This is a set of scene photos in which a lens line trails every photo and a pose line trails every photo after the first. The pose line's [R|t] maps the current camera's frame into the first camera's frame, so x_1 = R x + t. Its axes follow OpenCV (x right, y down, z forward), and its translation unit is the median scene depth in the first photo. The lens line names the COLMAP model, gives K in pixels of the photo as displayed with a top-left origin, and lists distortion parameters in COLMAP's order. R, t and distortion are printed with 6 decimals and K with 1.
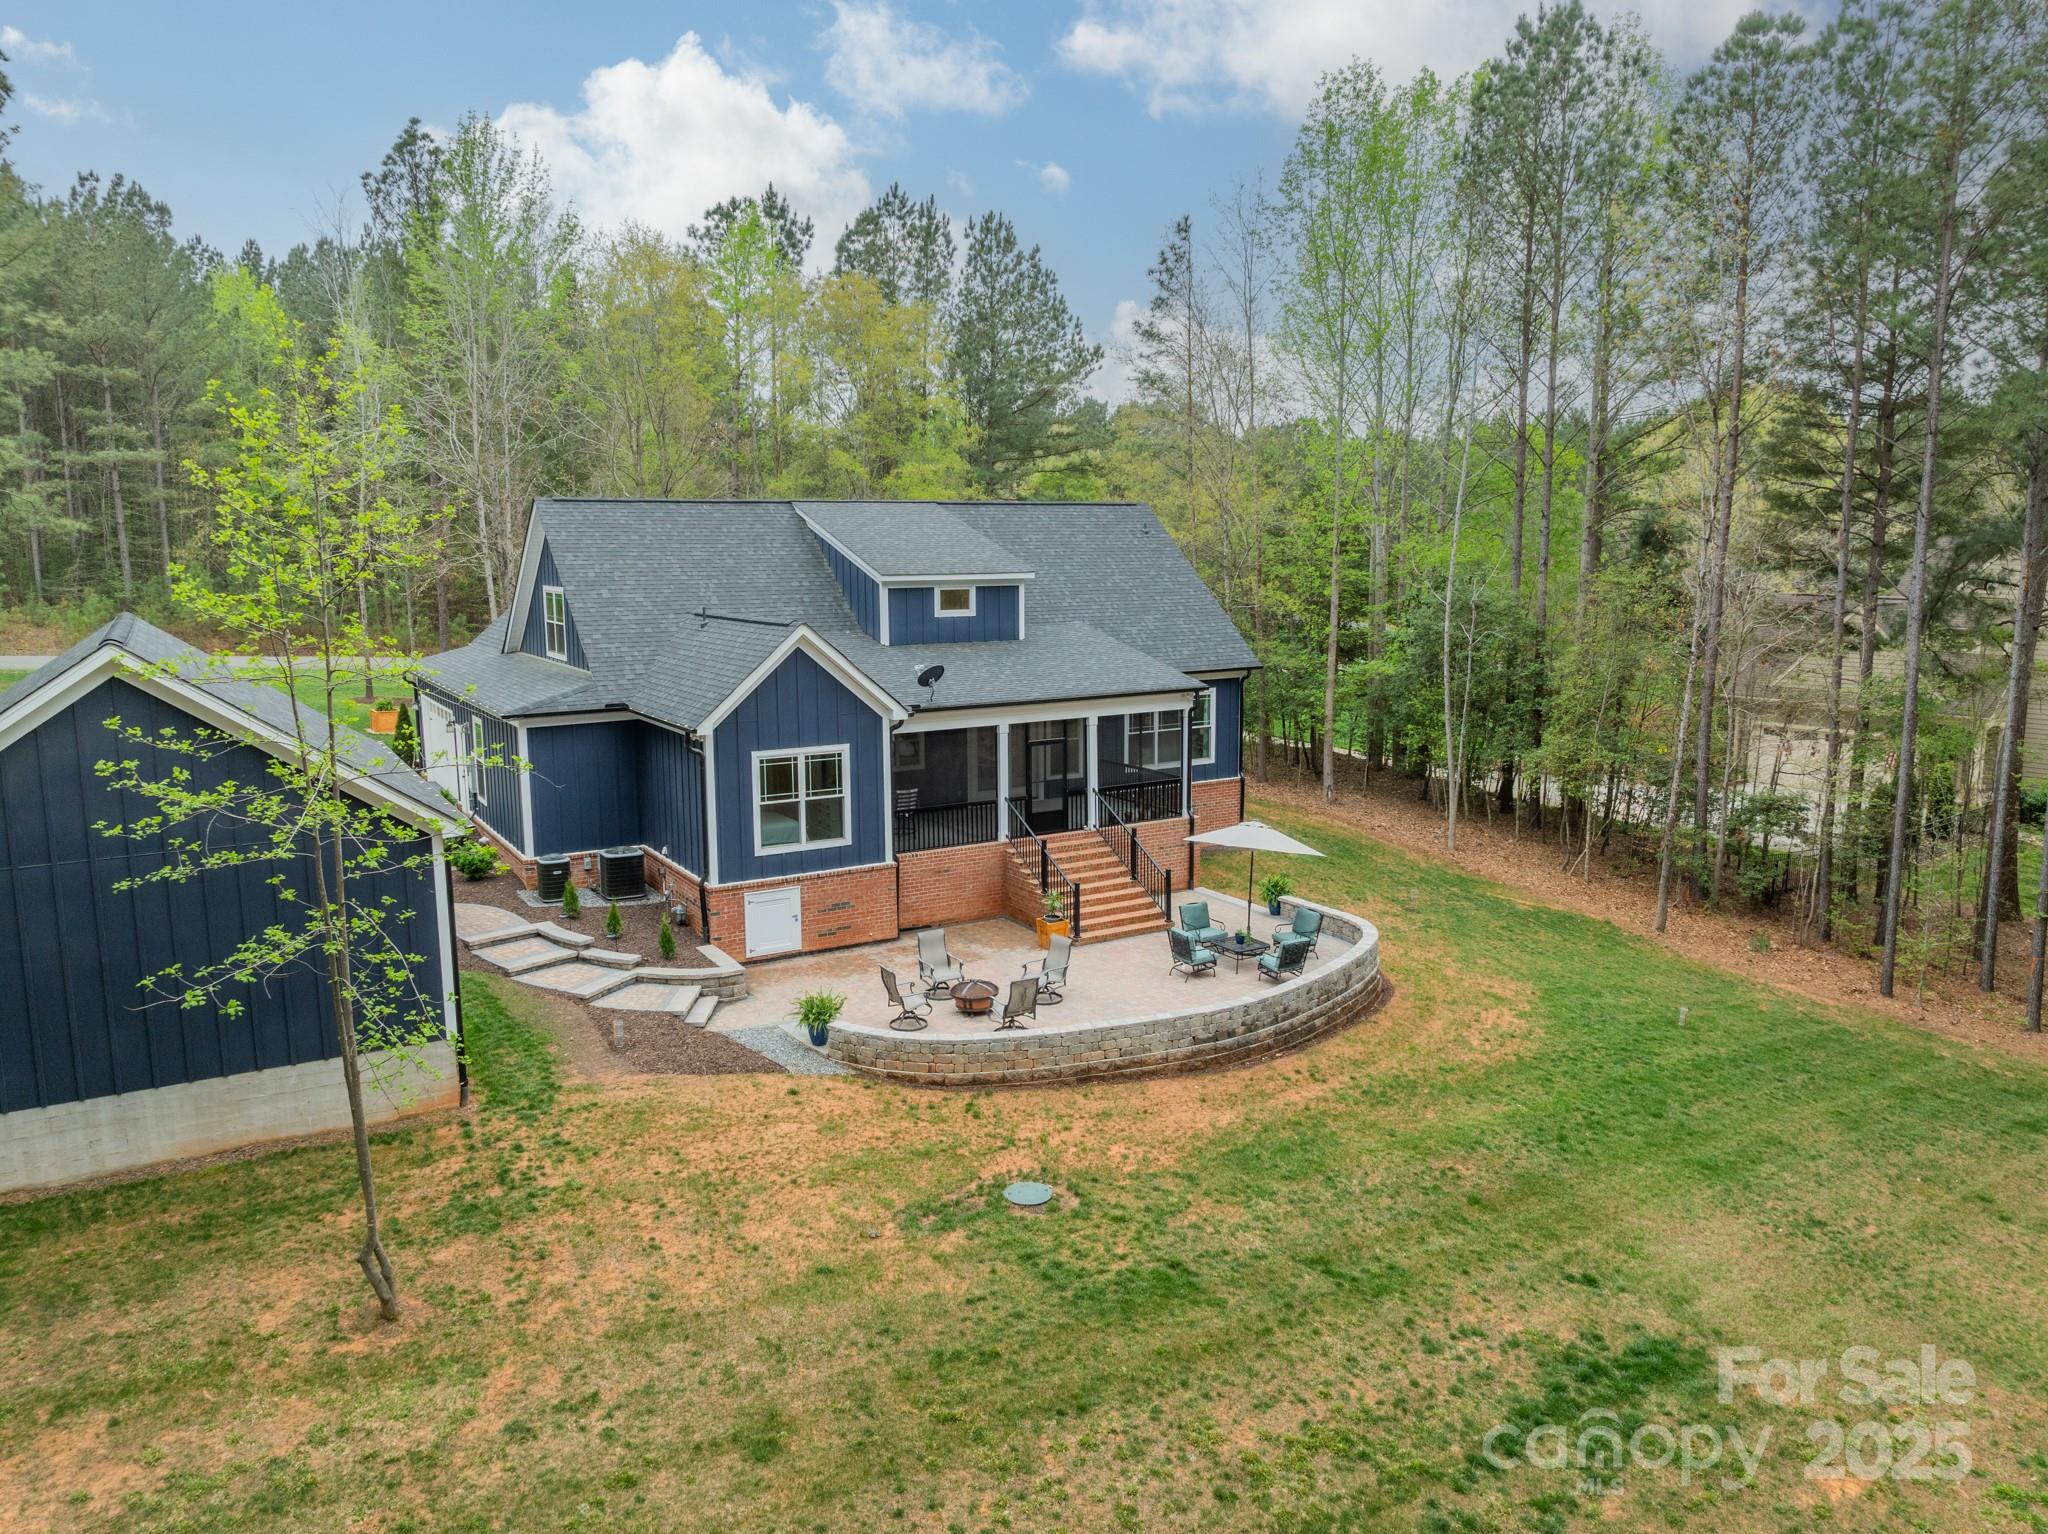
lens RADIAL K [[1449.5, 0, 1025.4], [0, 1449.5, 769.4], [0, 0, 1]] dist [-0.069494, -0.002173]
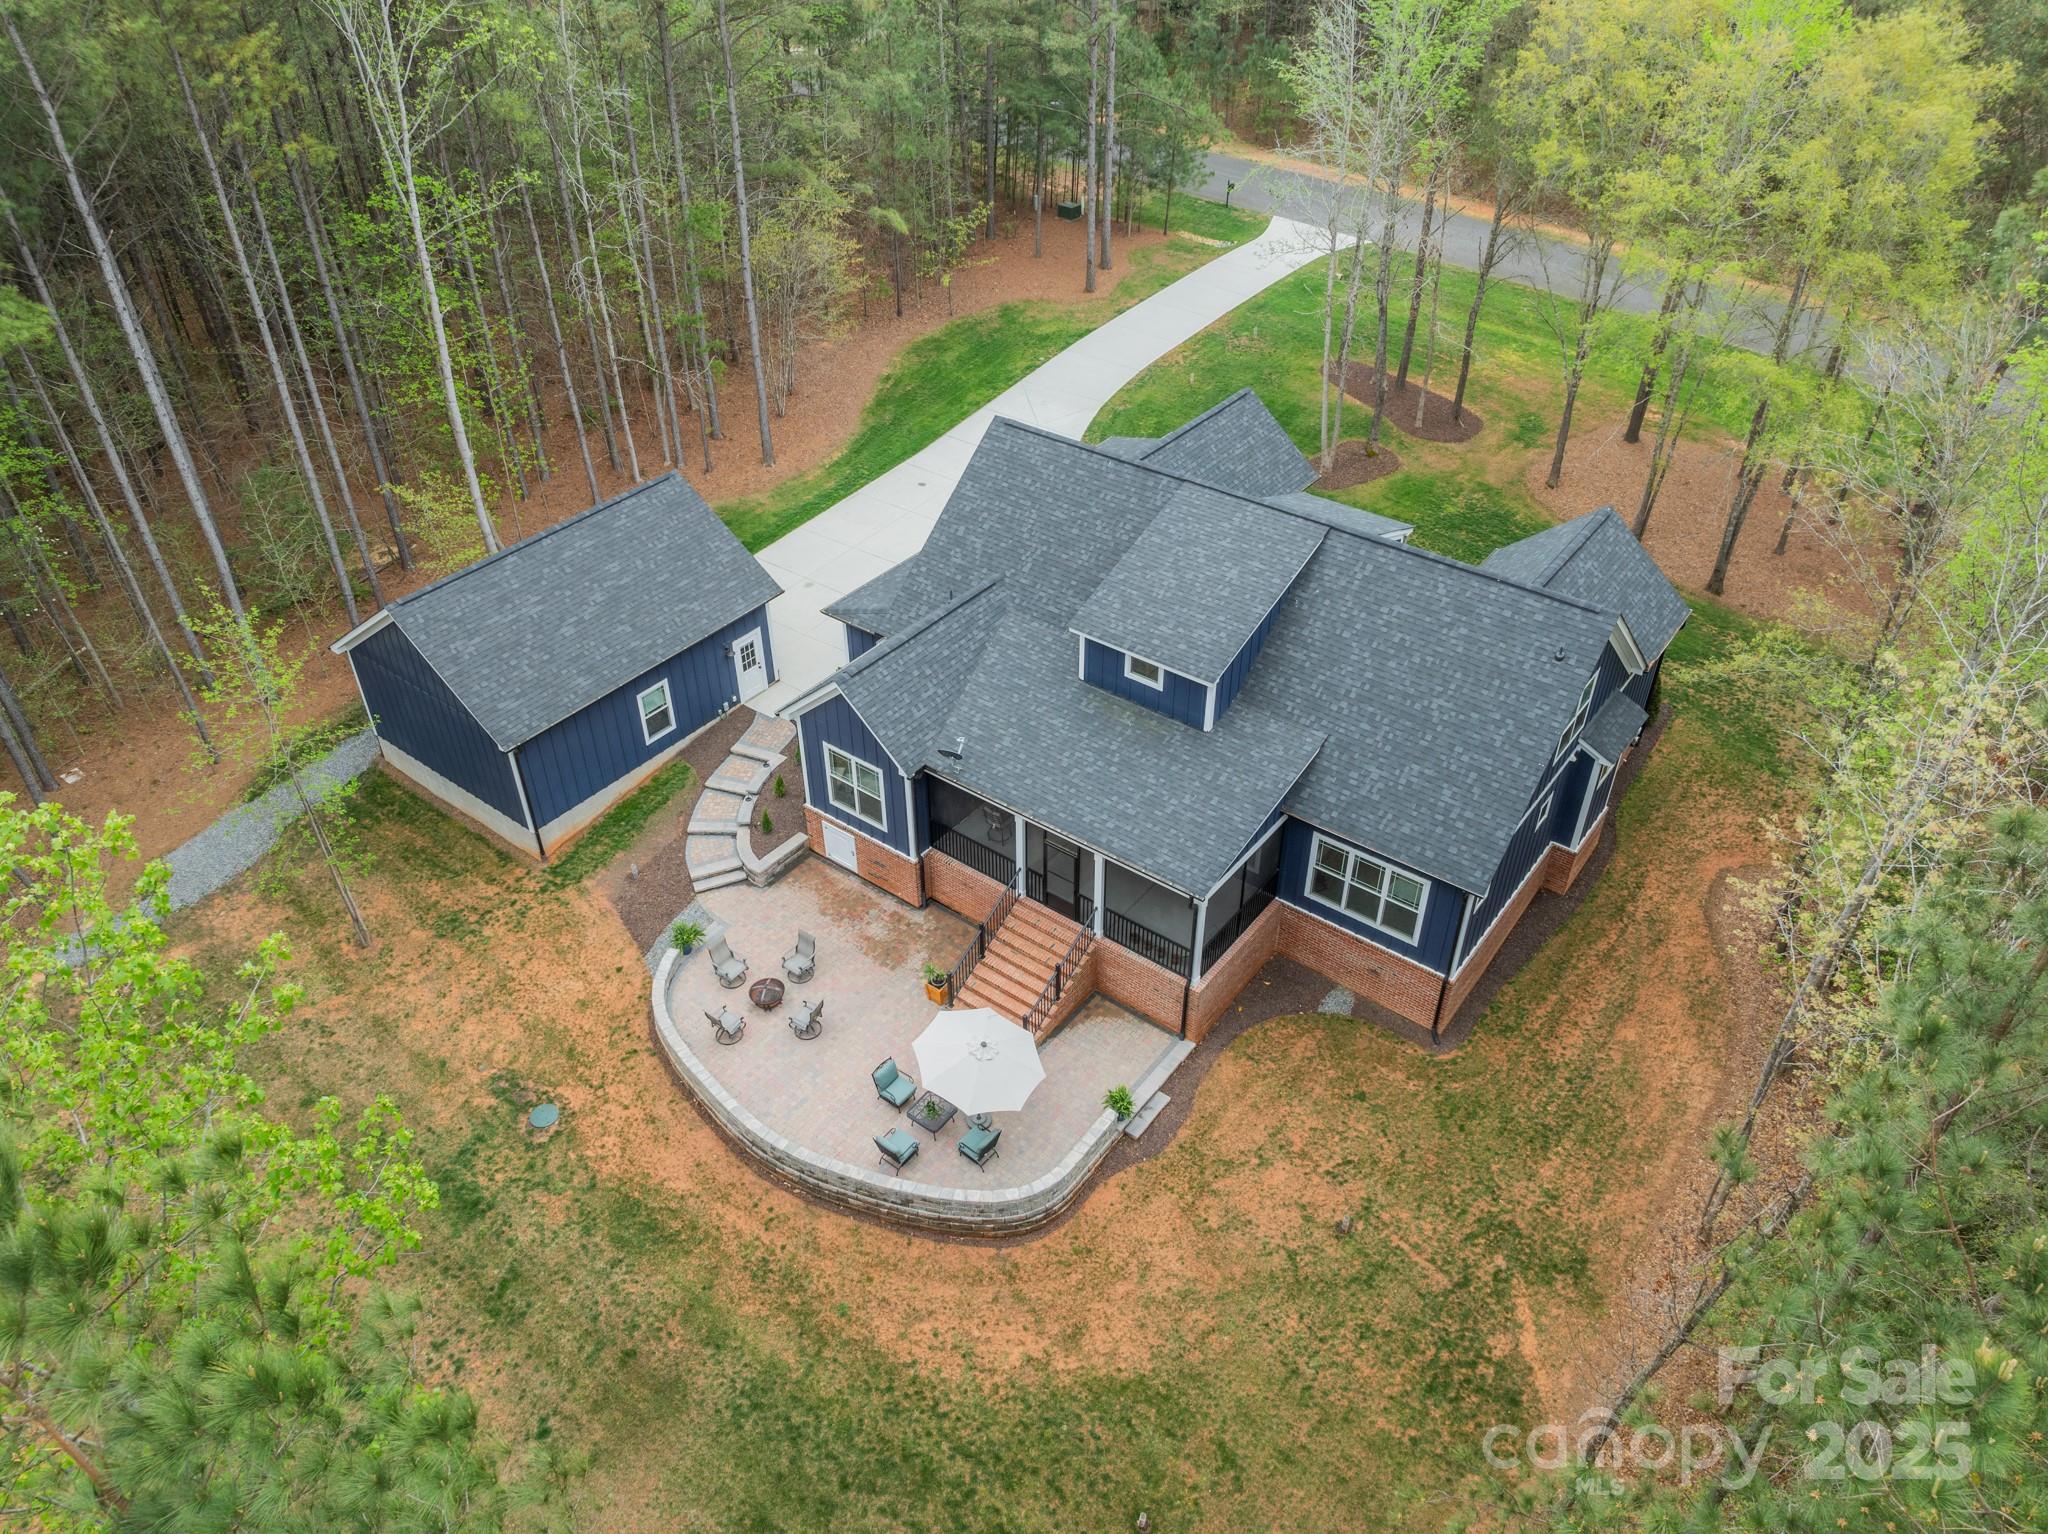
lens RADIAL K [[1449.5, 0, 1024.1], [0, 1449.5, 761.5], [0, 0, 1]] dist [-0.069494, -0.002173]
pose [[0.369265, 0.567481, -0.735941, 1.130563], [-0.144443, 0.817333, 0.557766, -0.995418], [0.918030, -0.099662, 0.383781, 0.846885]]
